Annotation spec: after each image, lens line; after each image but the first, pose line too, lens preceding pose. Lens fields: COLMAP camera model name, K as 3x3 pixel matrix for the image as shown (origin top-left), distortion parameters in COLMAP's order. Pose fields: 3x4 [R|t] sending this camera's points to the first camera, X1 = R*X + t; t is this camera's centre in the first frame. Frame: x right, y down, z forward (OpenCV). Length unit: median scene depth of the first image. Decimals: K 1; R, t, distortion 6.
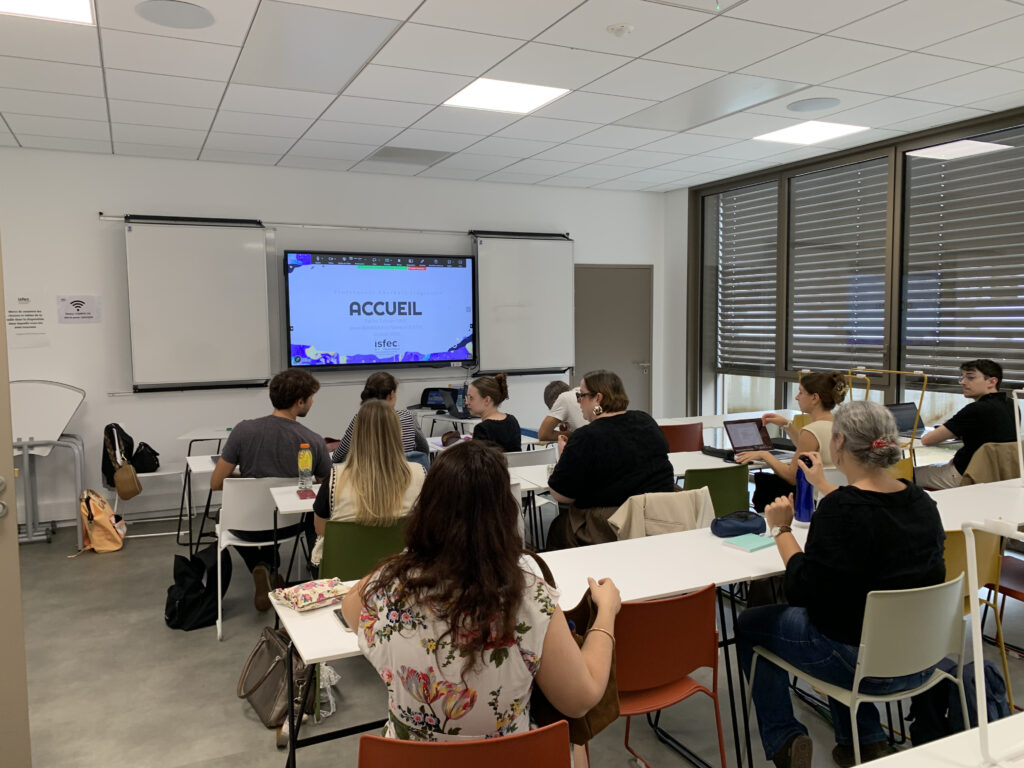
lens RADIAL K [[809.2, 0, 512.0], [0, 809.2, 384.0], [0, 0, 1]] dist [0.026037, -0.006626]
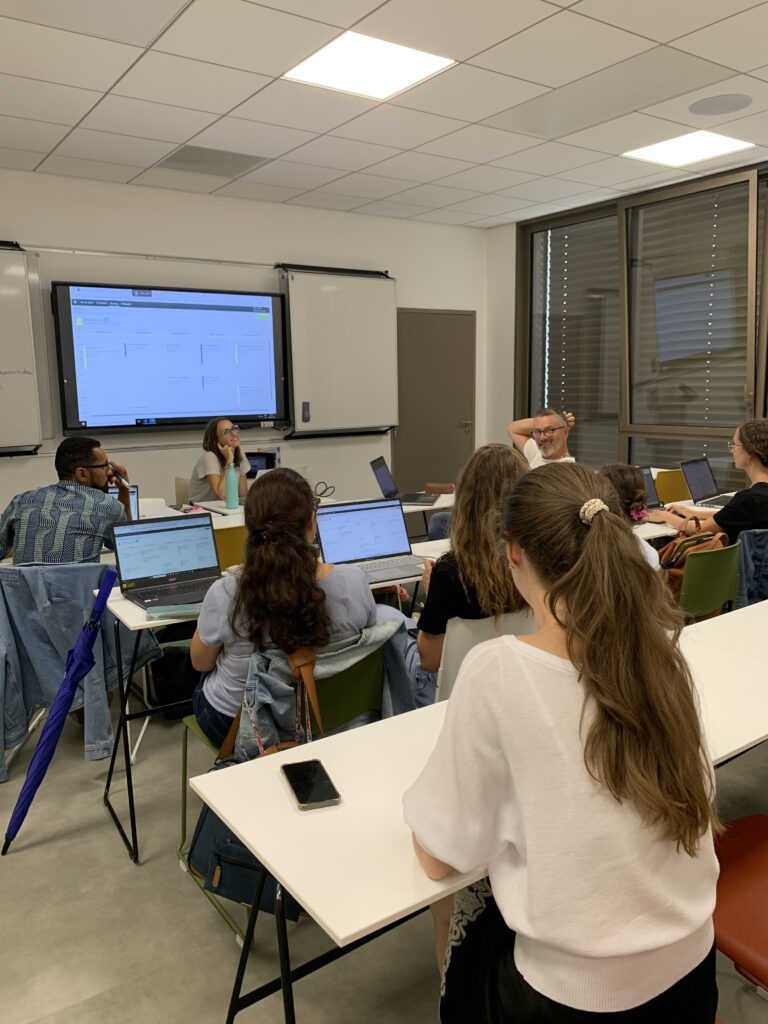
lens RADIAL K [[809.2, 0, 384.0], [0, 809.2, 512.0], [0, 0, 1]] dist [0.026037, -0.006626]
pose [[0.986645, -0.030373, 0.160029, -0.090129], [0.018065, 0.996804, 0.077813, 0.003430], [-0.161881, -0.073883, 0.984041, 0.143789]]
